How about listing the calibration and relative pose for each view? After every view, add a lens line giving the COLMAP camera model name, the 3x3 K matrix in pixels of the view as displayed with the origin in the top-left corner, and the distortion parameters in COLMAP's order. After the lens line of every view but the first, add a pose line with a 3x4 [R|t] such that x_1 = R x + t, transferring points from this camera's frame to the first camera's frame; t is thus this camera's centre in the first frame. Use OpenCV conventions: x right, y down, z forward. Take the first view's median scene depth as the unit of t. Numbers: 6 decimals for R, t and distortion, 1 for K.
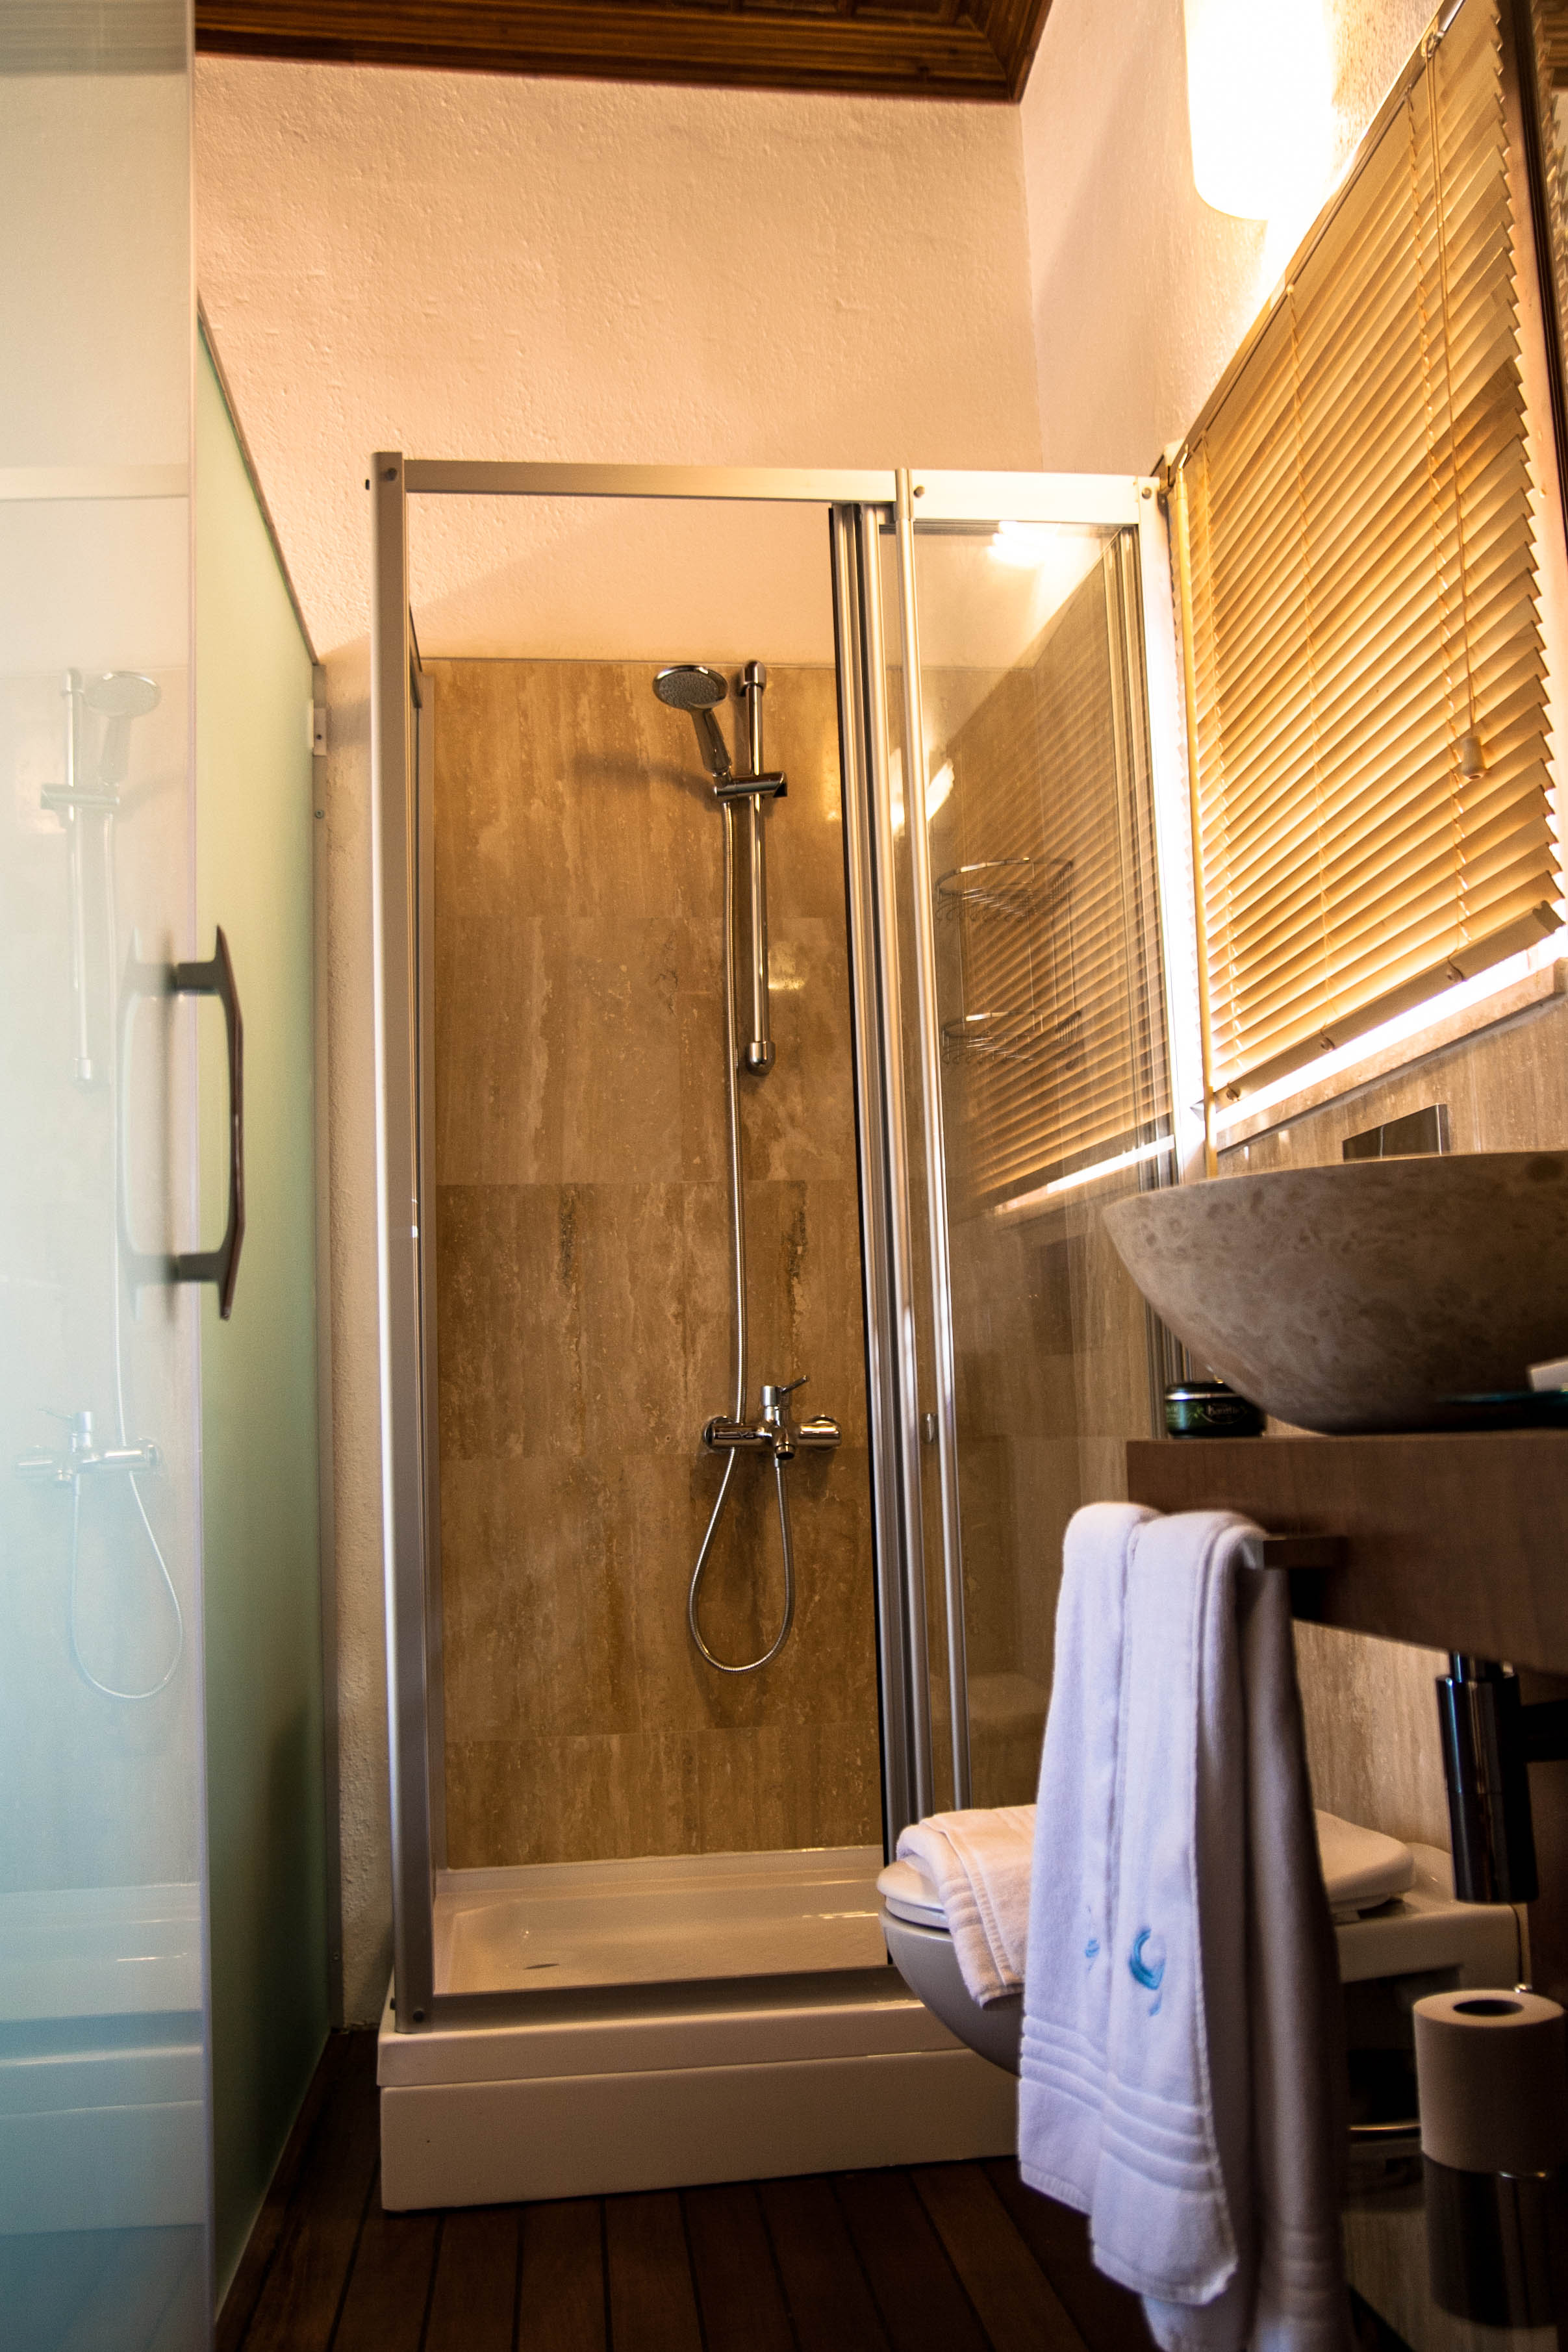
lens RADIAL K [[2121.0, 0, 784.0], [0, 2121.0, 1176.0], [0, 0, 1]] dist [-0.094918, 0.098056]
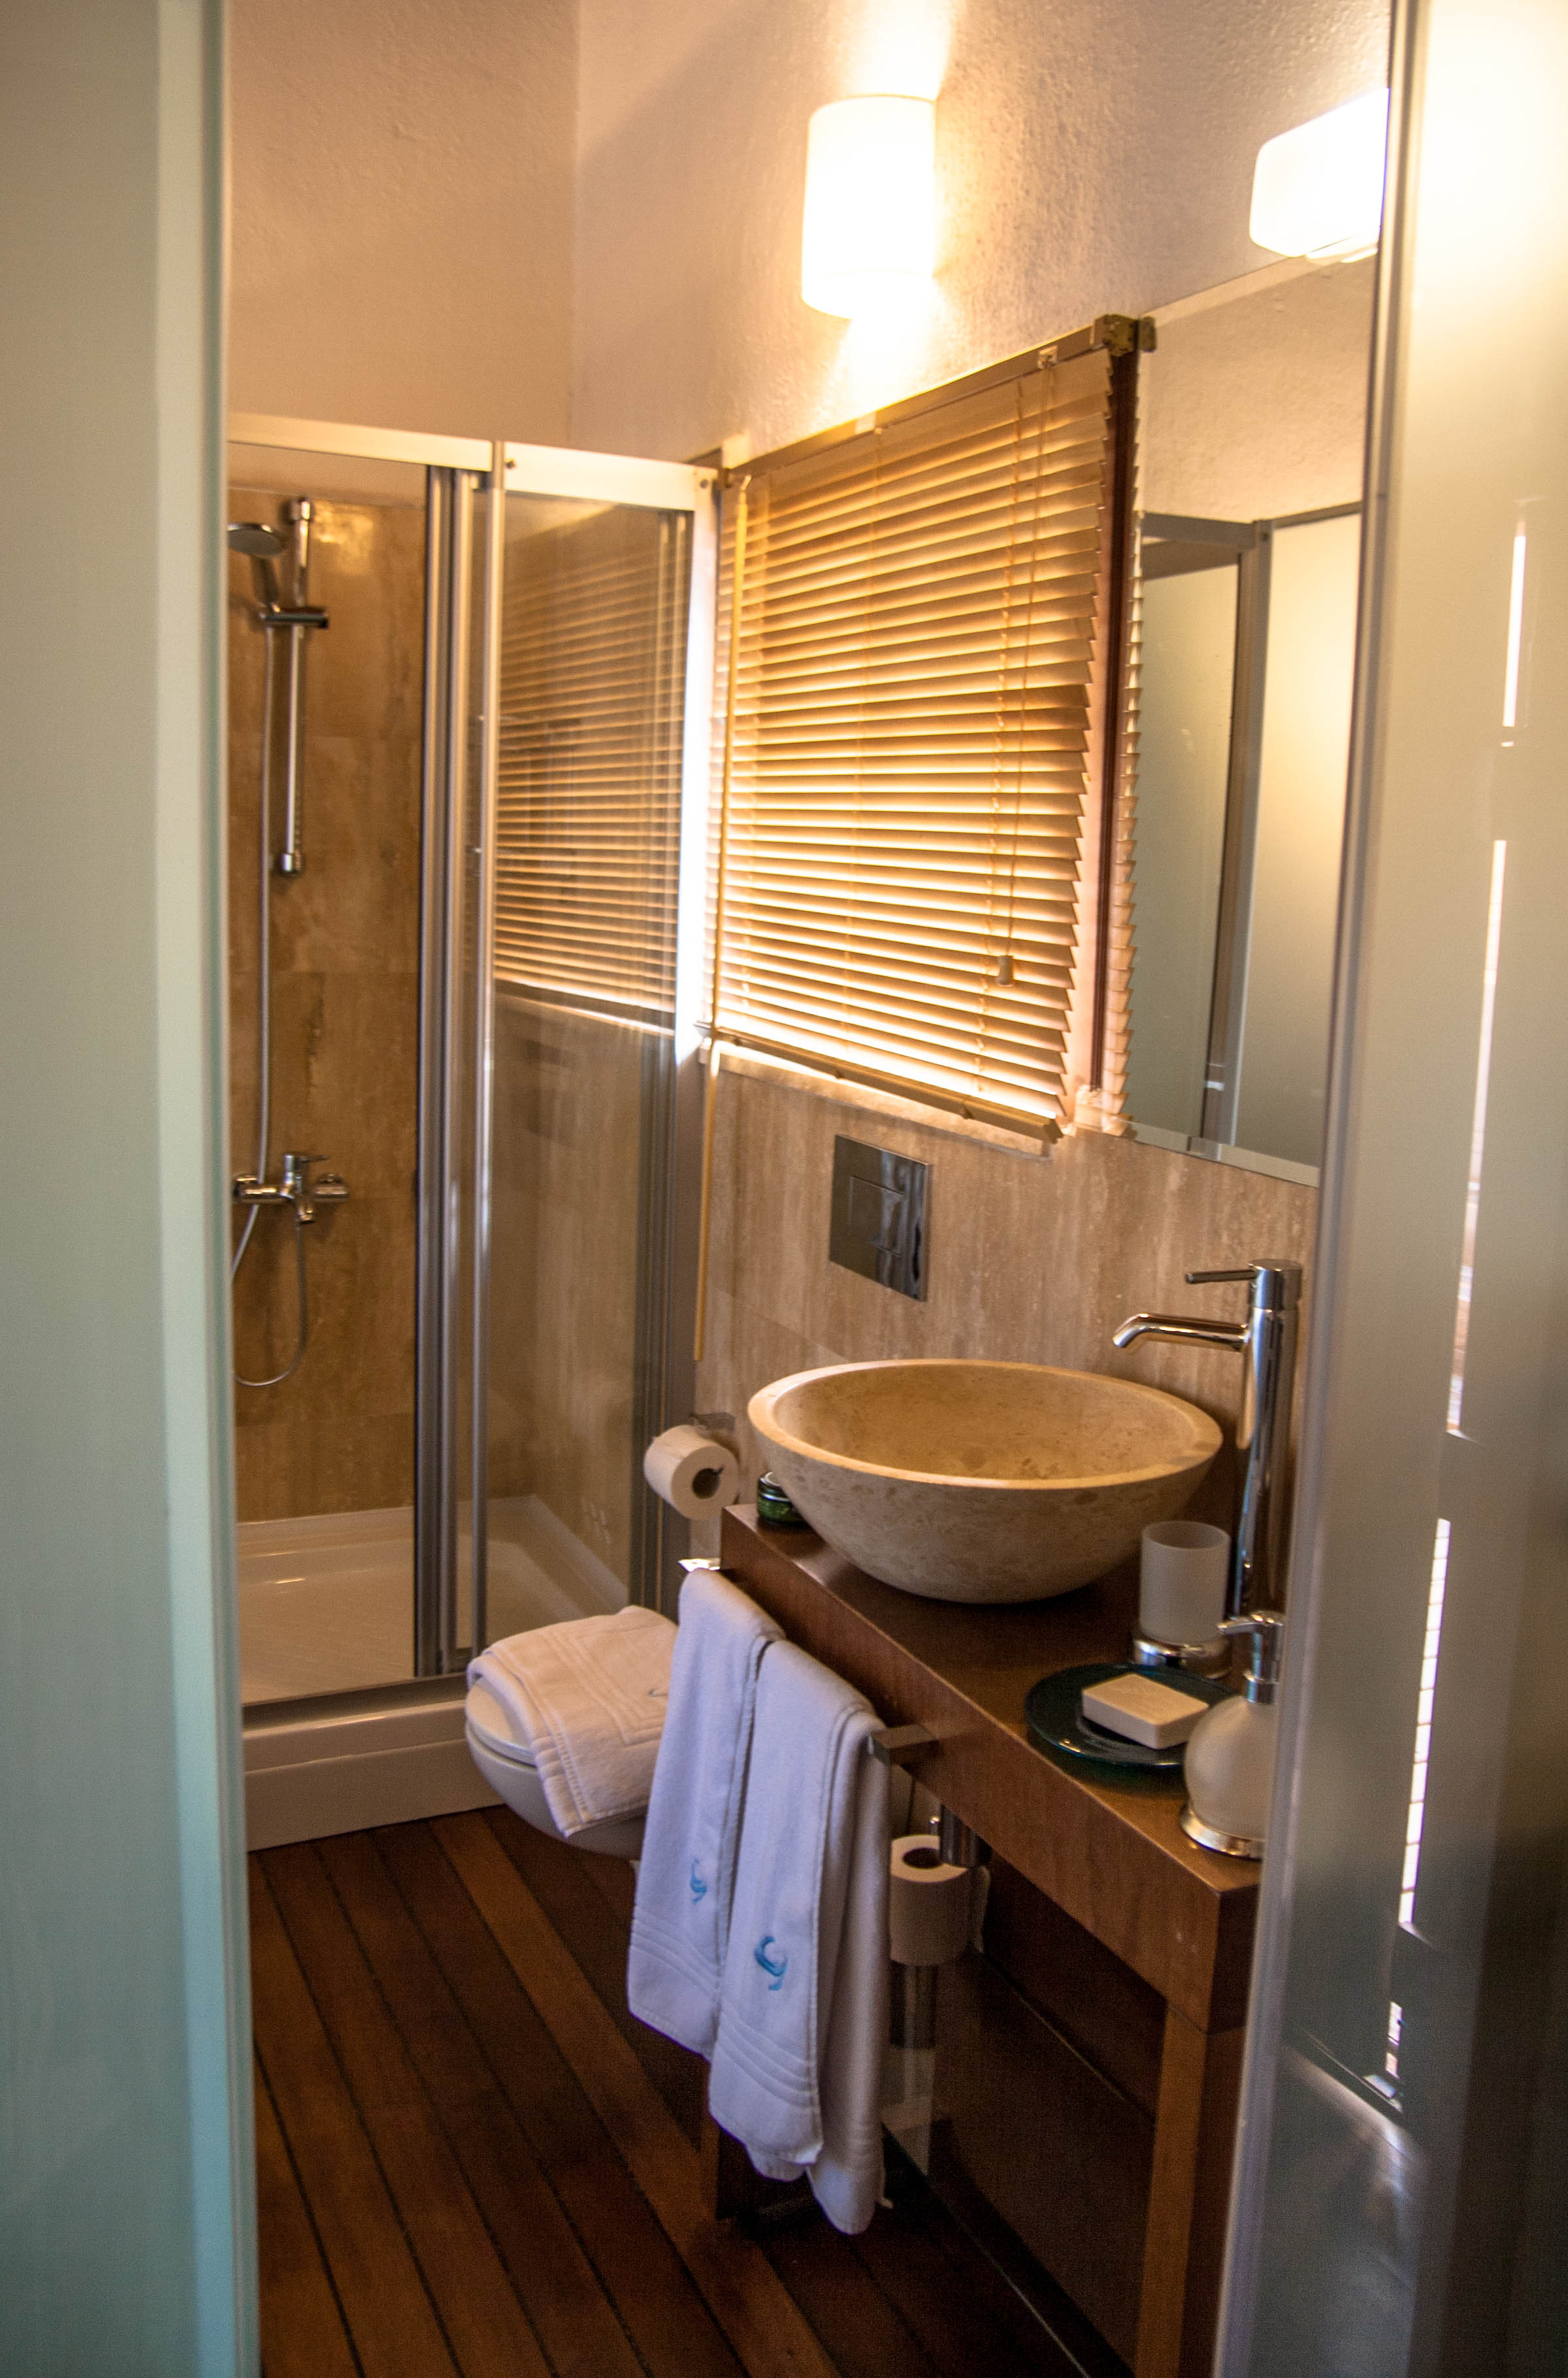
lens RADIAL K [[1865.5, 0, 784.0], [0, 1865.5, 1189.0], [0, 0, 1]] dist [-0.133345, 0.135131]
pose [[0.944084, 0.020090, 0.329093, -0.110473], [-0.103920, 0.965397, 0.239186, -0.201105], [-0.312901, -0.260011, 0.913503, -0.032668]]
